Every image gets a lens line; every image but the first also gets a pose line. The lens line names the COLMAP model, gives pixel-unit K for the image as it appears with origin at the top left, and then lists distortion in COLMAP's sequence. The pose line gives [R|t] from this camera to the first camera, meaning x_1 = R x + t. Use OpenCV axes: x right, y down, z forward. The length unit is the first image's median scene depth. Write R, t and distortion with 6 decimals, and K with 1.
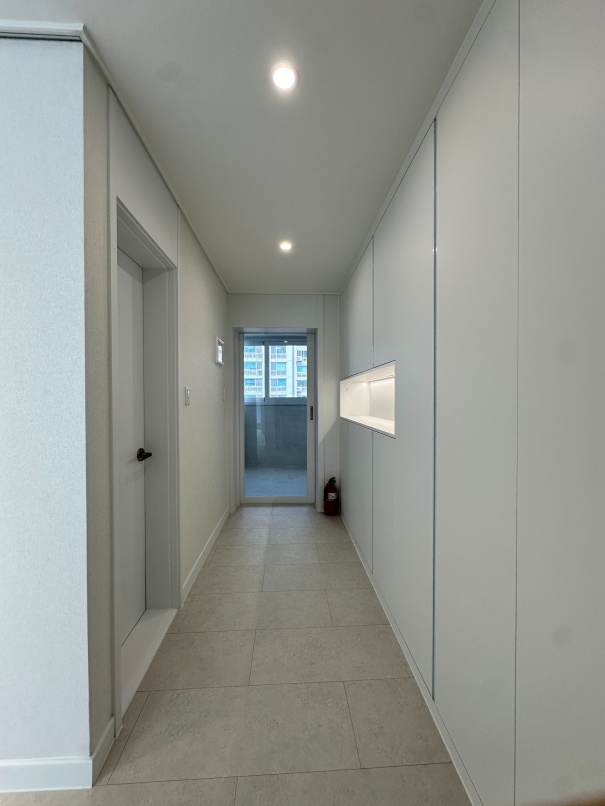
lens RADIAL K [[321.0, 0, 301.7], [0, 321.0, 401.9], [0, 0, 1]] dist [-0.001344, -0.000125]
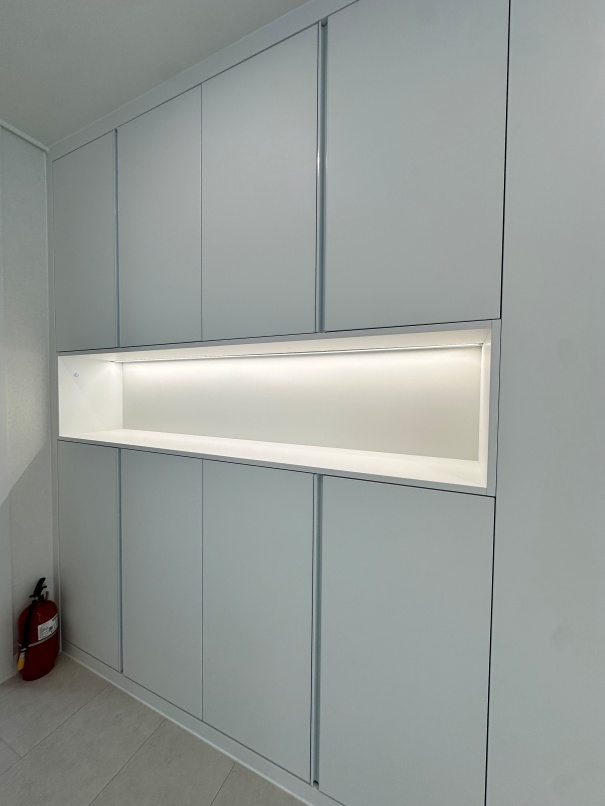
lens RADIAL K [[321.0, 0, 302.3], [0, 321.0, 402.3], [0, 0, 1]] dist [-0.001344, -0.000125]
pose [[0.488710, -0.017859, 0.872264, -0.100244], [-0.000716, 0.999782, 0.020872, -0.010775], [-0.872446, -0.010825, 0.488590, 0.497230]]
